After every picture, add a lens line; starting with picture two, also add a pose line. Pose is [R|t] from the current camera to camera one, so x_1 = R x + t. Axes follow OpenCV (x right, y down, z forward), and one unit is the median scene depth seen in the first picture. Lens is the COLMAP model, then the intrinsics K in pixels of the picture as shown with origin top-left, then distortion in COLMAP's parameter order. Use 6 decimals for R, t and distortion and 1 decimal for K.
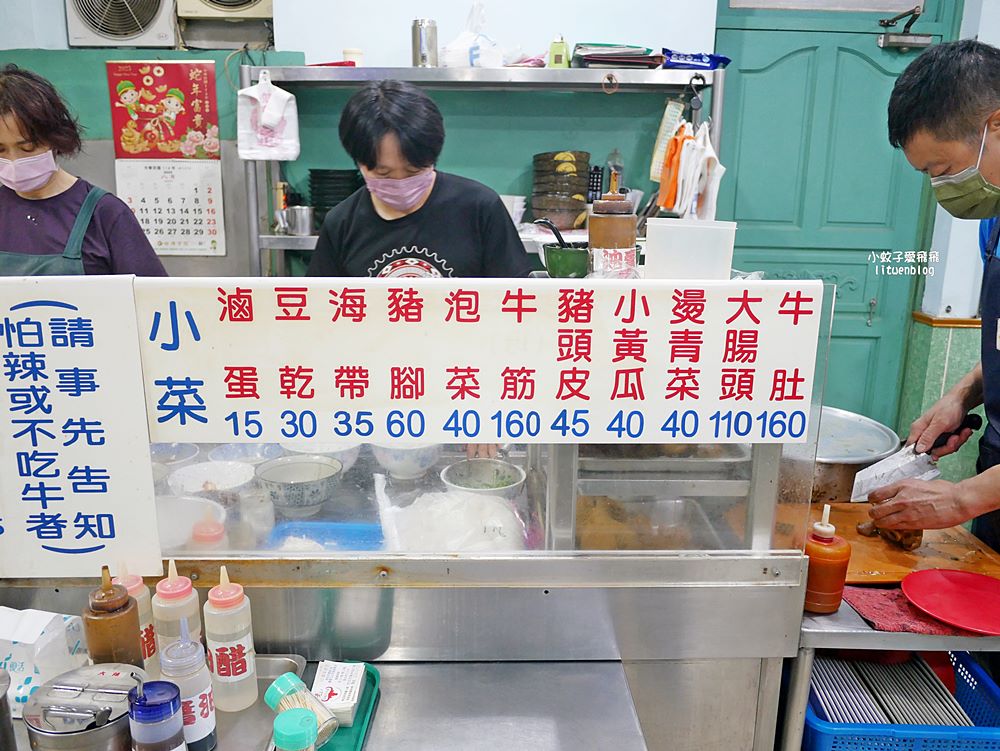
lens RADIAL K [[843.2, 0, 500.0], [0, 843.2, 375.5], [0, 0, 1]] dist [-0.066647, 0.008492]
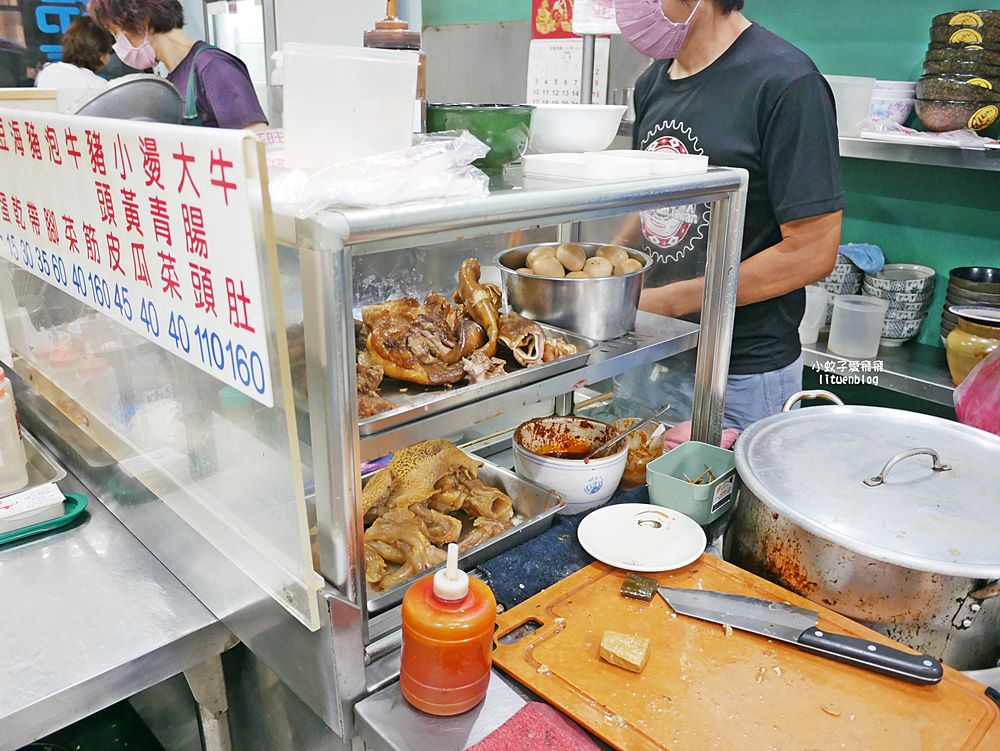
lens RADIAL K [[843.2, 0, 500.0], [0, 843.2, 375.5], [0, 0, 1]] dist [-0.066647, 0.008492]
pose [[0.653267, 0.249408, -0.714870, 0.370017], [-0.181138, 0.968250, 0.172280, -0.031953], [0.735141, 0.016945, 0.677703, 0.293798]]
